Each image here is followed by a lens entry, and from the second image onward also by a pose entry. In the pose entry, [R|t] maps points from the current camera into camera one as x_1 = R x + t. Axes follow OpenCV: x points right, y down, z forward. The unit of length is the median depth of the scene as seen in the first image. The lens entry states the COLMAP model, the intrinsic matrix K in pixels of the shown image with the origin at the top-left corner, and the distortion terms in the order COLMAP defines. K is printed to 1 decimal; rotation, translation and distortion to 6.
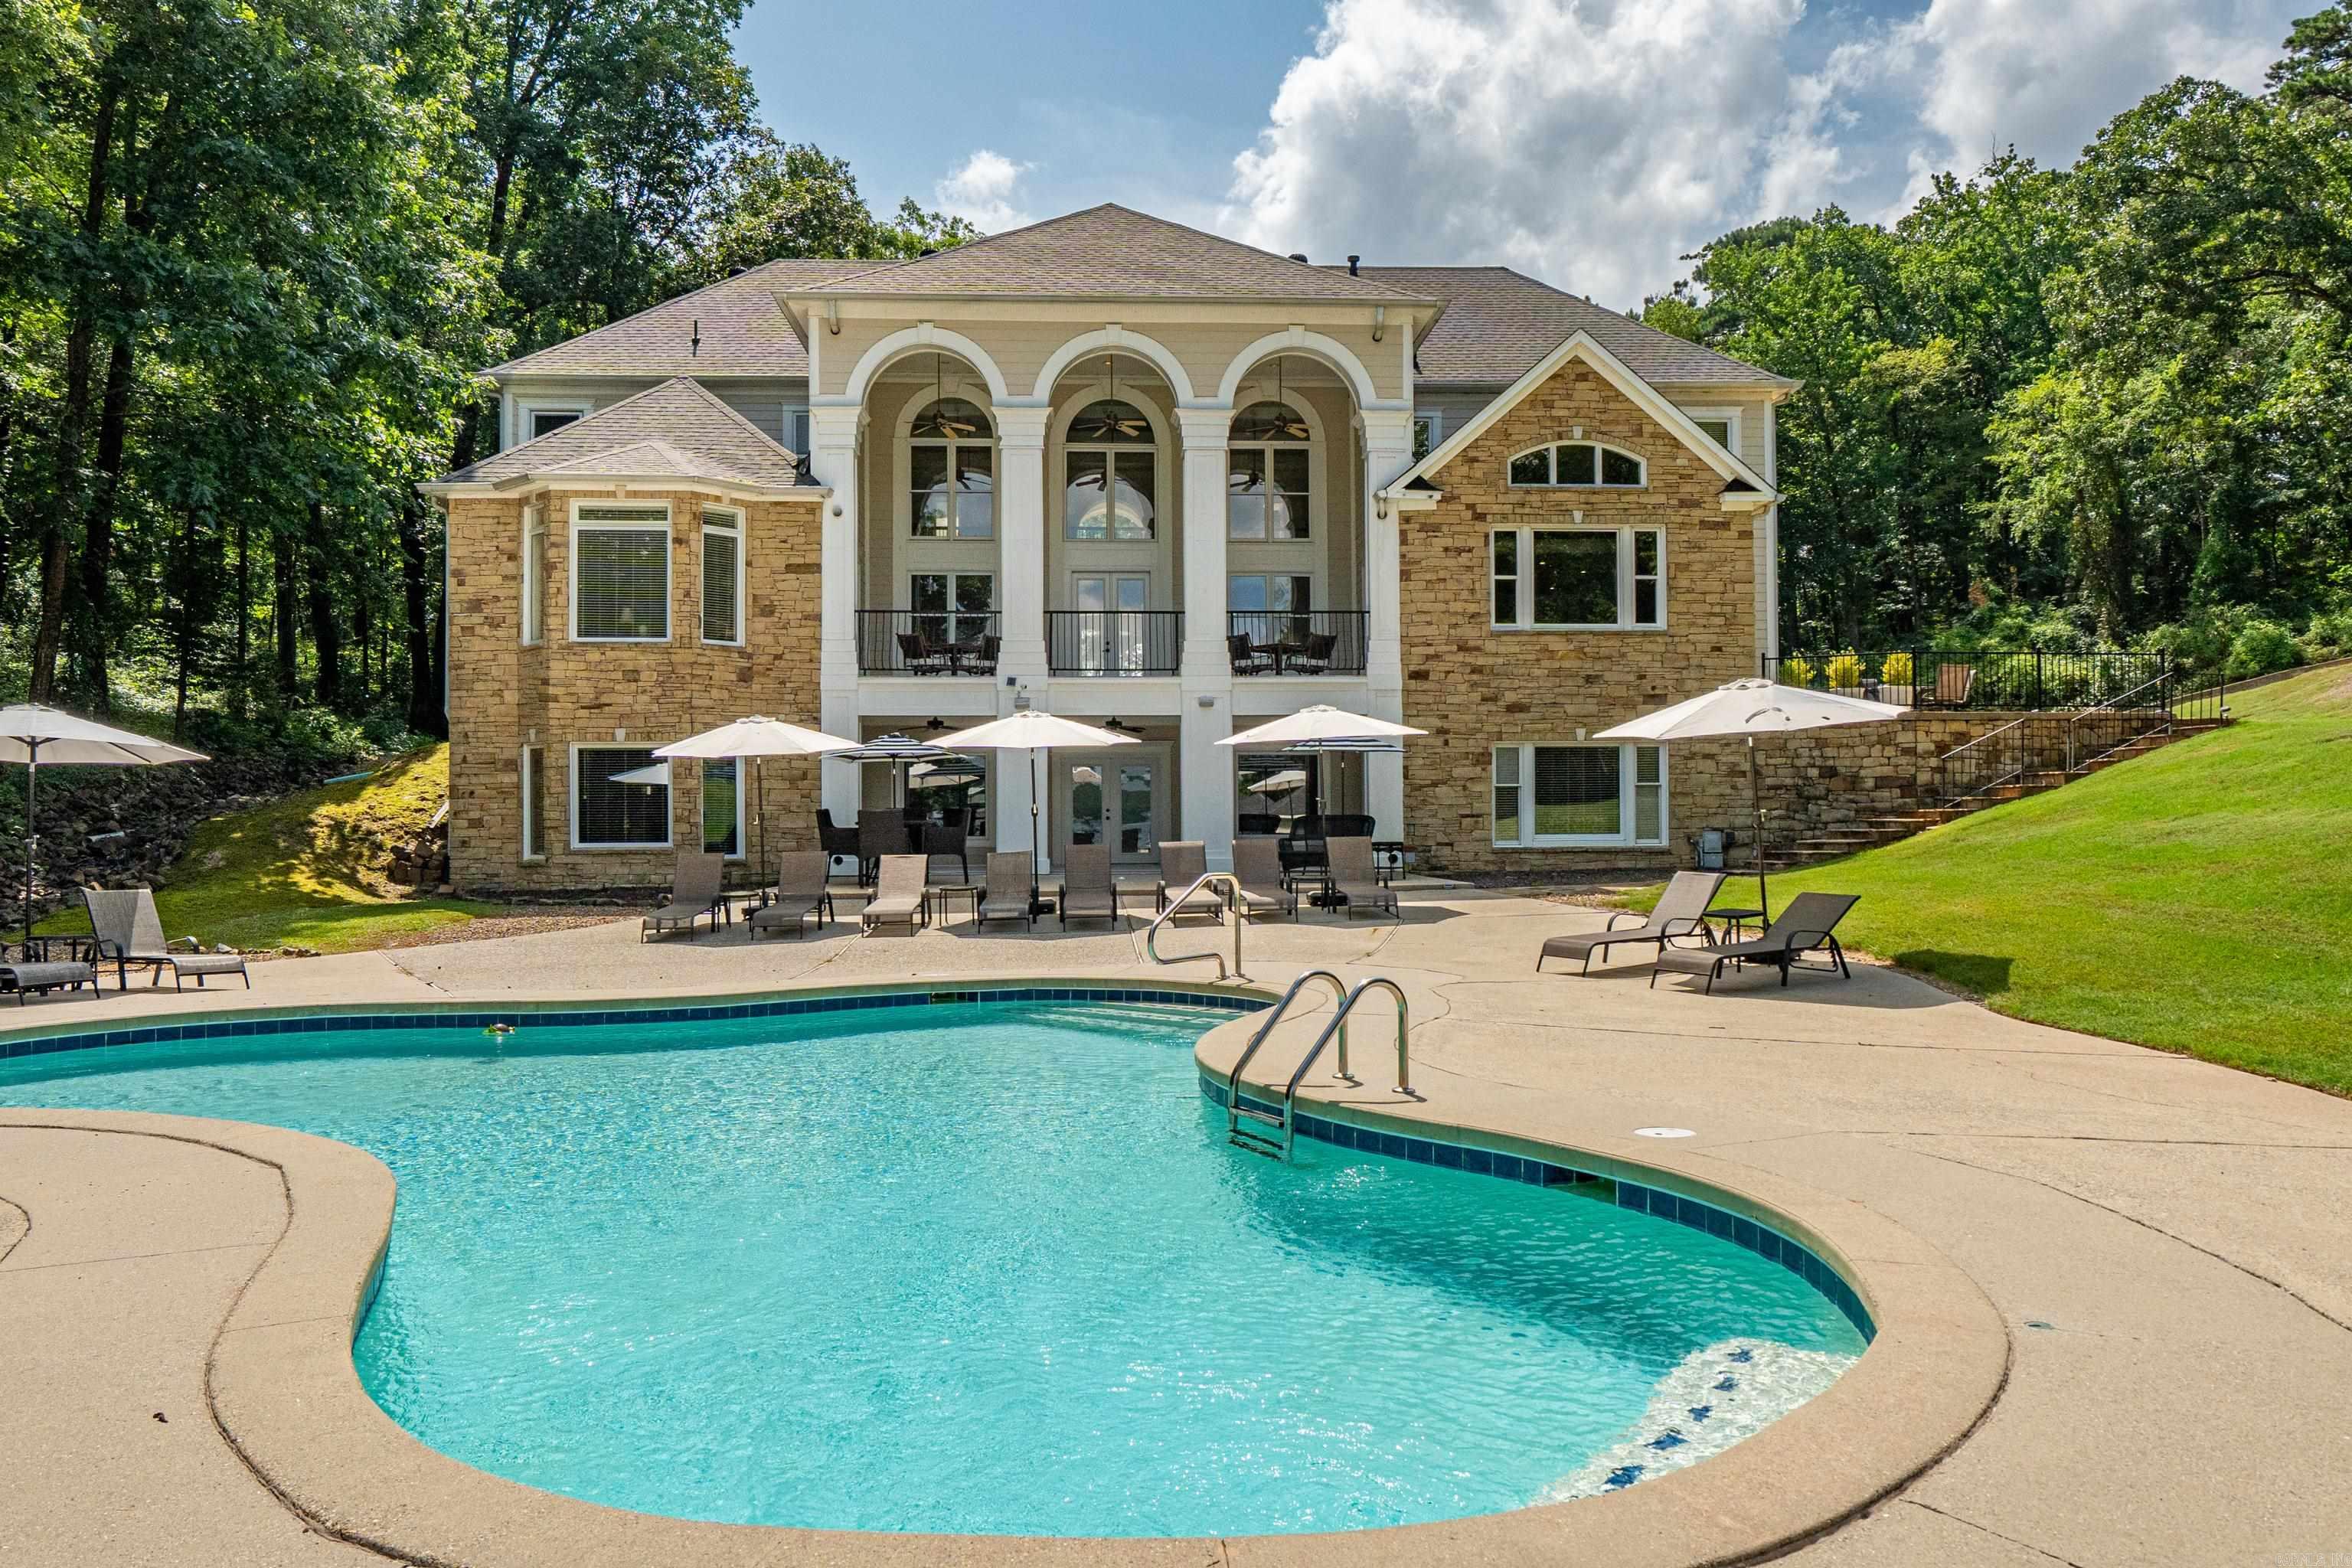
lens RADIAL K [[1612.8, 0, 1176.0], [0, 1612.8, 784.0], [0, 0, 1]] dist [0.005825, 0.000798]
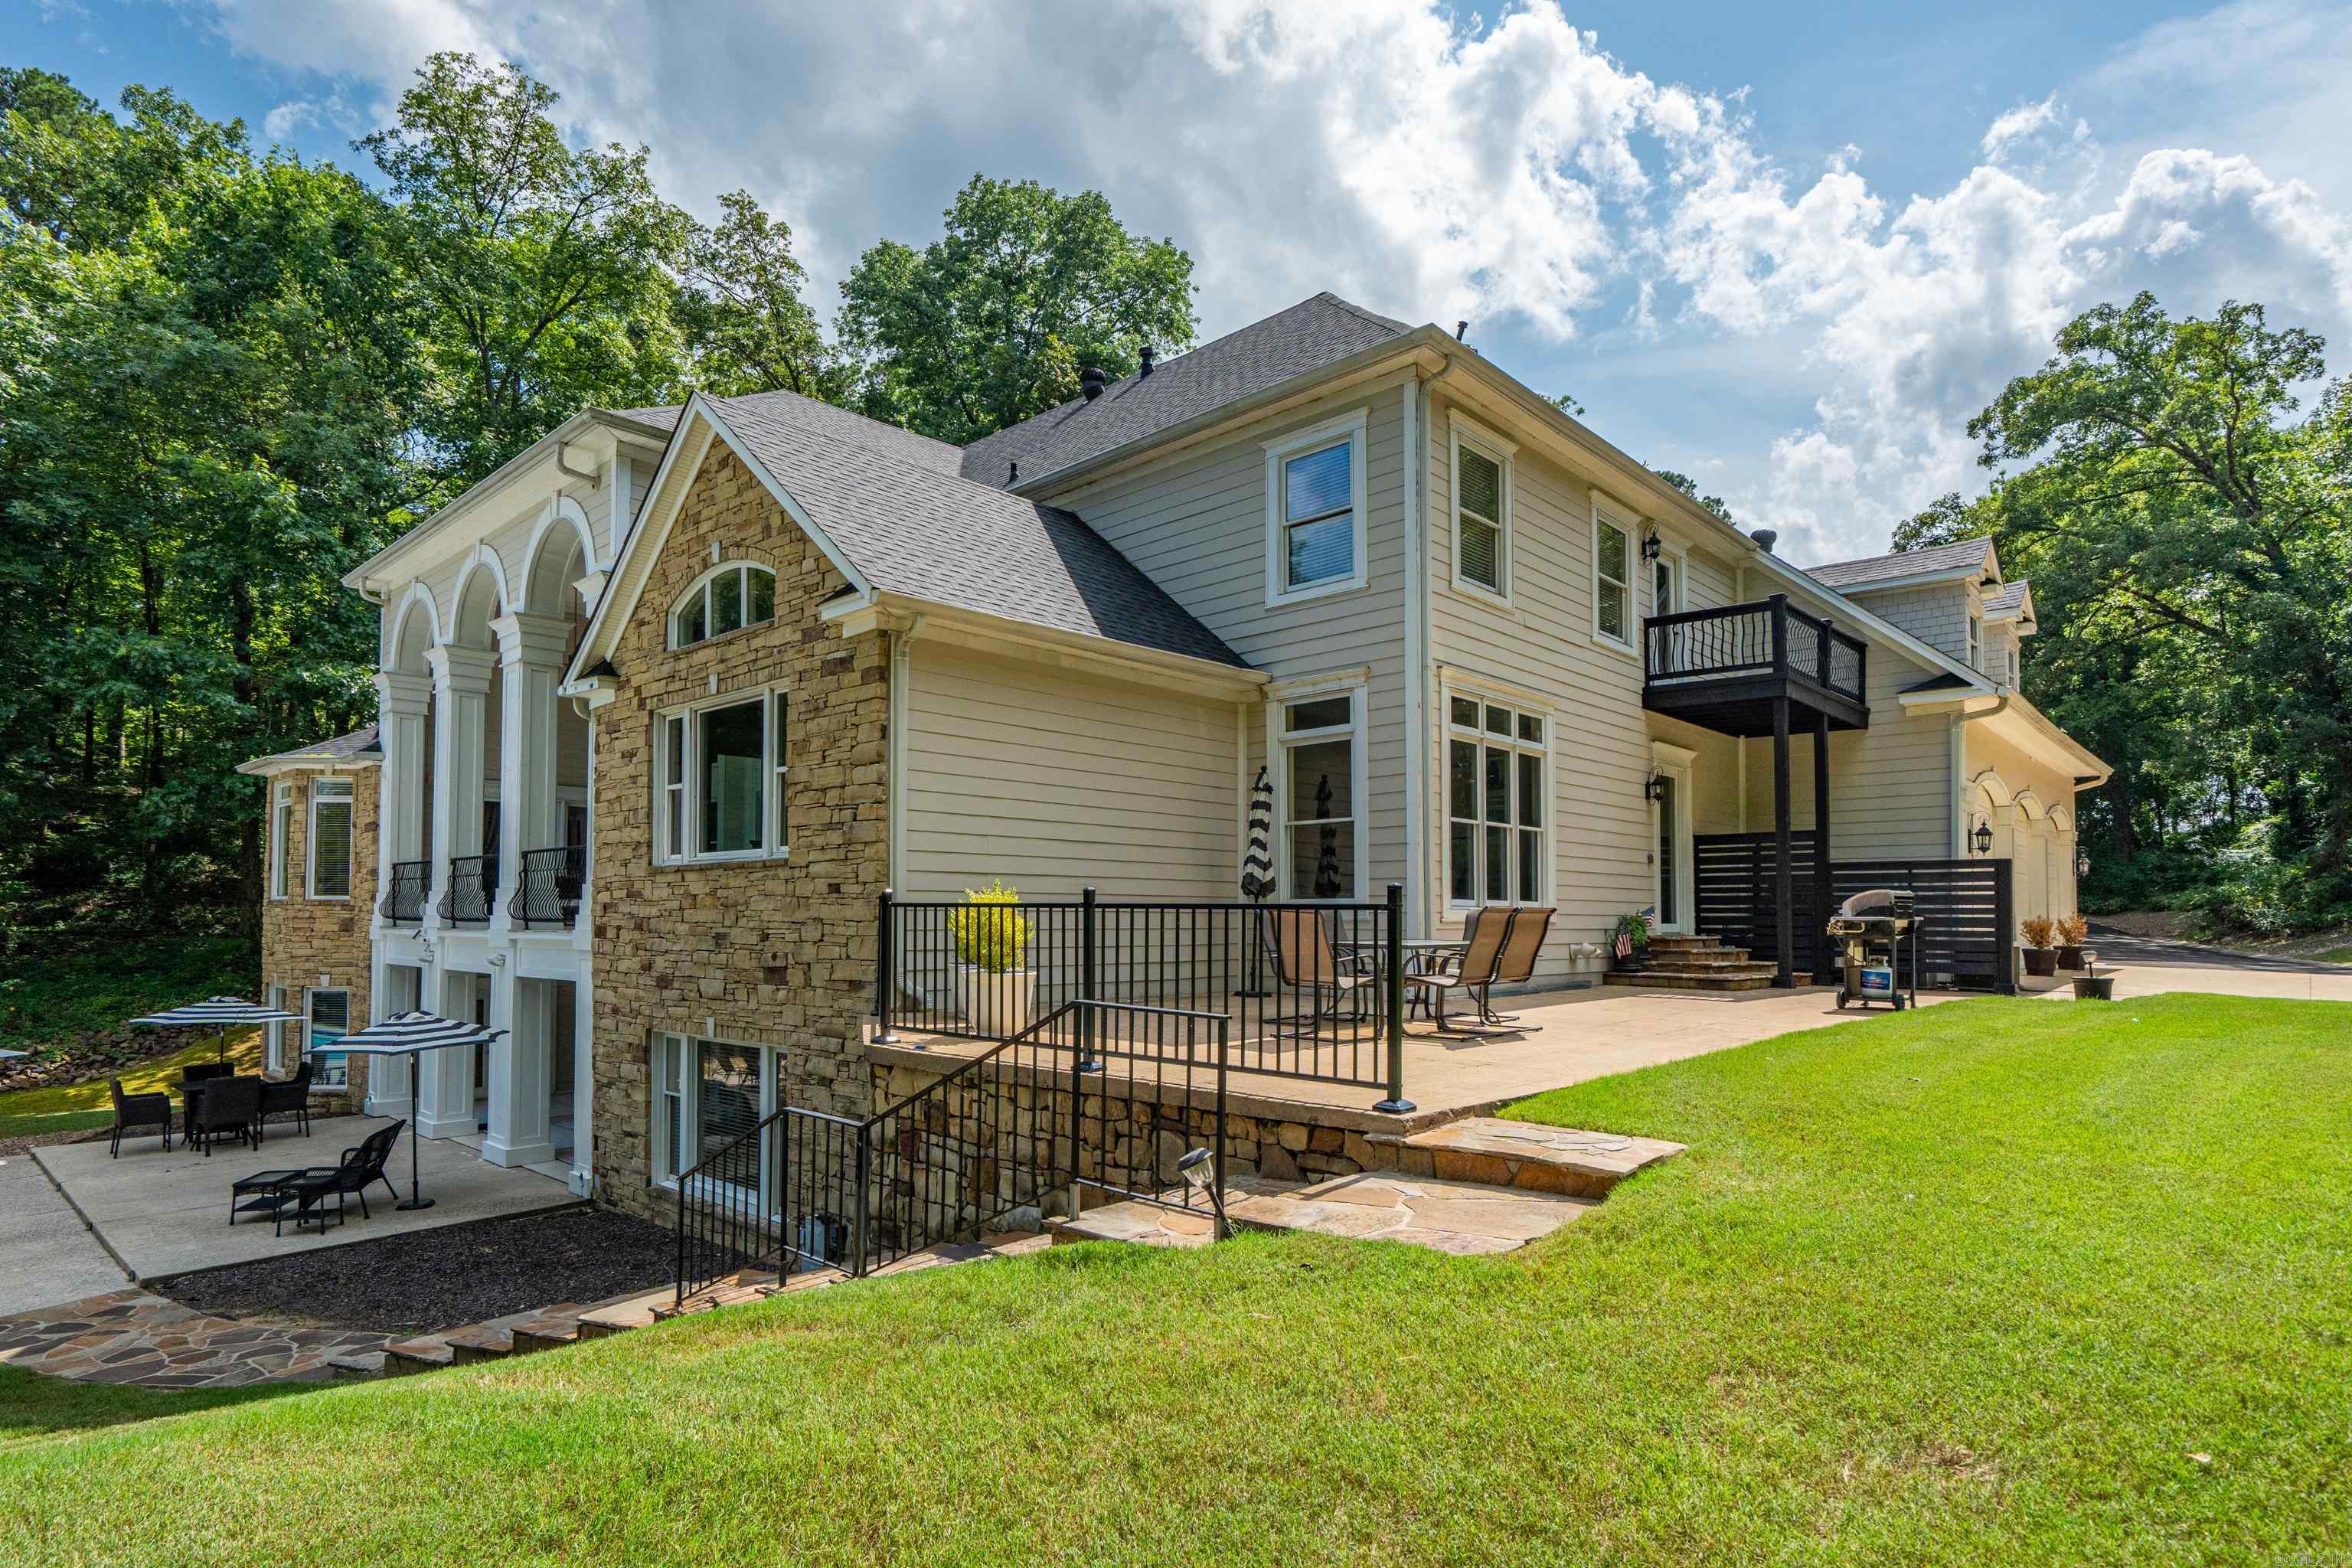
lens RADIAL K [[1234.6, 0, 1175.7], [0, 1234.6, 882.1], [0, 0, 1]] dist [-0.000639, -0.000091]
pose [[0.687775, -0.014802, -0.725773, 0.722141], [-0.003953, 0.999701, -0.024135, -0.076025], [0.725913, 0.019468, 0.687511, 0.794013]]
